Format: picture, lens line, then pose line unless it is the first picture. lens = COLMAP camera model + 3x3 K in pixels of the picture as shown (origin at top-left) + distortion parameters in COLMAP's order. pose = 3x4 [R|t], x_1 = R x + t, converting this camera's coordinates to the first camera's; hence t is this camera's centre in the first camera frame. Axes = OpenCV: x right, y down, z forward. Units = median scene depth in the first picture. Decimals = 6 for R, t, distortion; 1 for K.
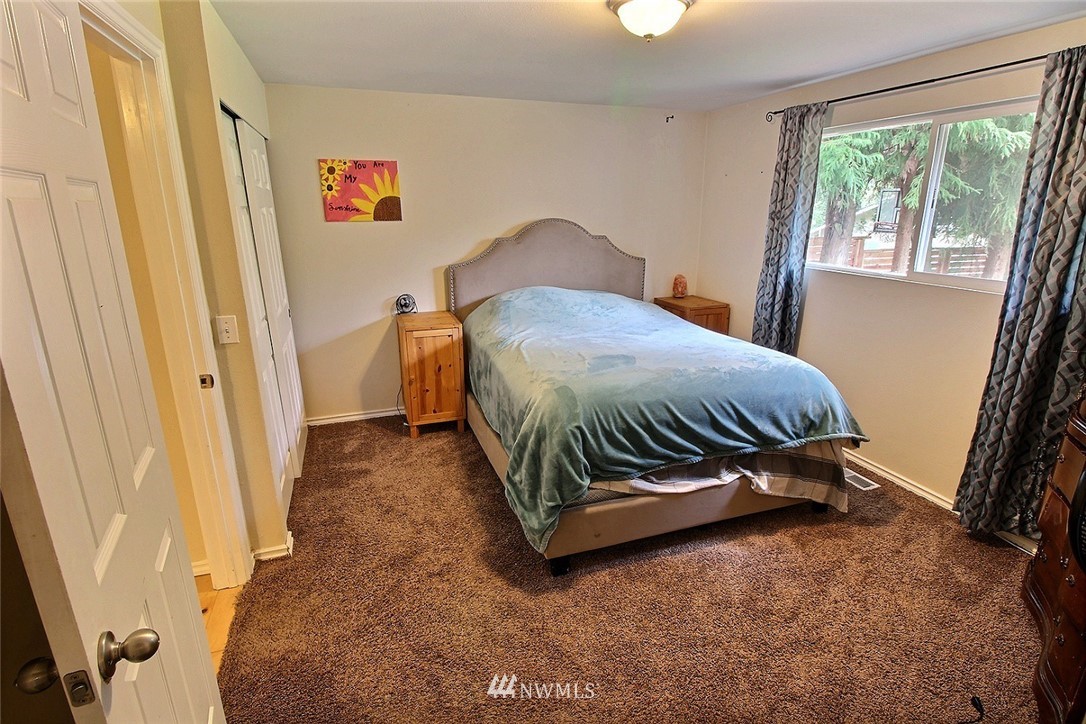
lens RADIAL K [[531.2, 0, 551.4], [0, 531.2, 356.6], [0, 0, 1]] dist [0.002521, -0.013166]
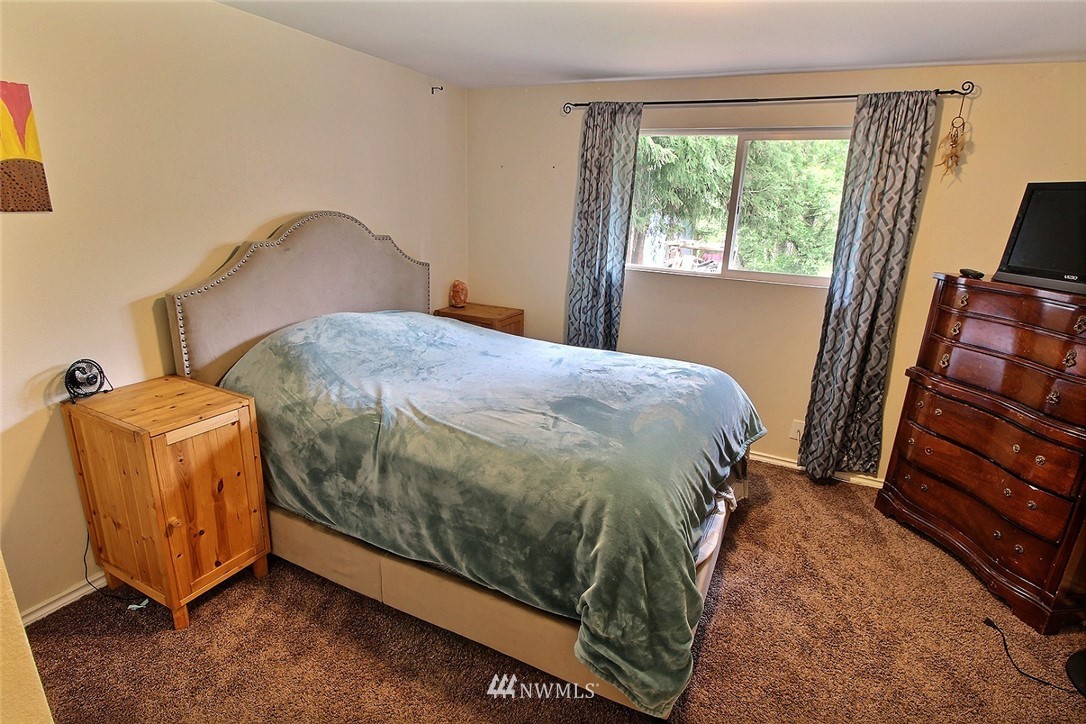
lens RADIAL K [[531.2, 0, 551.4], [0, 531.2, 356.6], [0, 0, 1]] dist [0.002521, -0.013166]
pose [[0.711236, -0.162940, 0.683808, -0.335591], [0.147190, 0.985721, 0.081788, -0.107903], [-0.687371, 0.042479, 0.725064, 0.381929]]
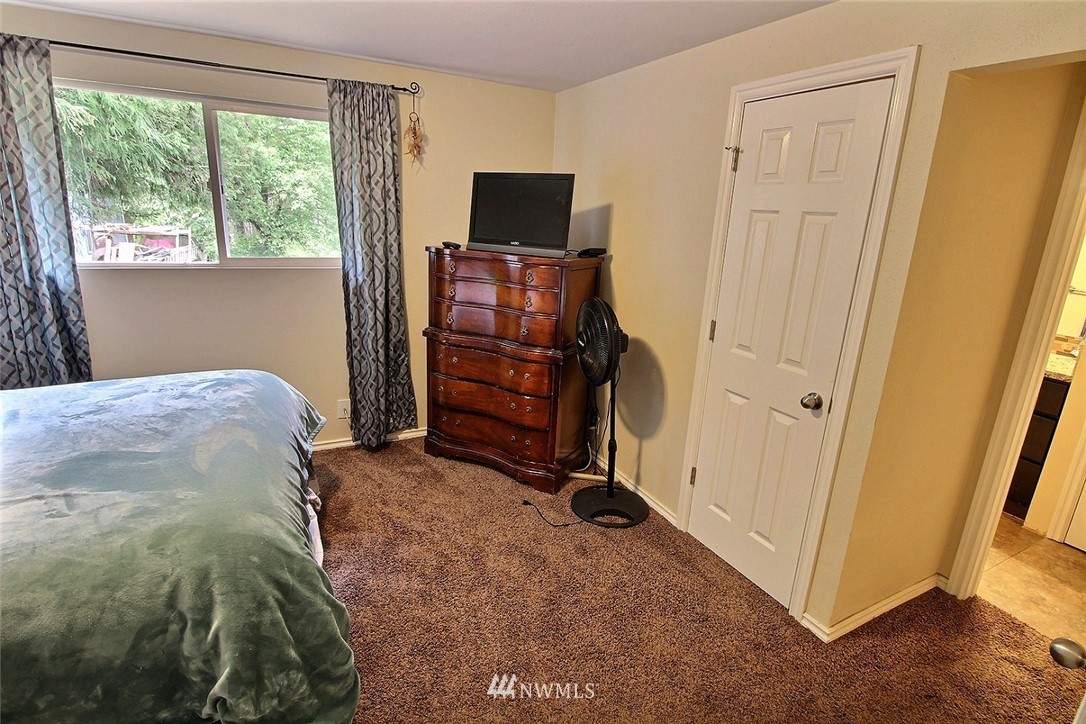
lens RADIAL K [[531.2, 0, 551.4], [0, 531.2, 356.6], [0, 0, 1]] dist [0.002521, -0.013166]
pose [[-0.135309, -0.269409, 0.953473, -0.343931], [0.216067, 0.931139, 0.293761, -0.127745], [-0.966957, 0.245763, -0.067781, 0.450121]]
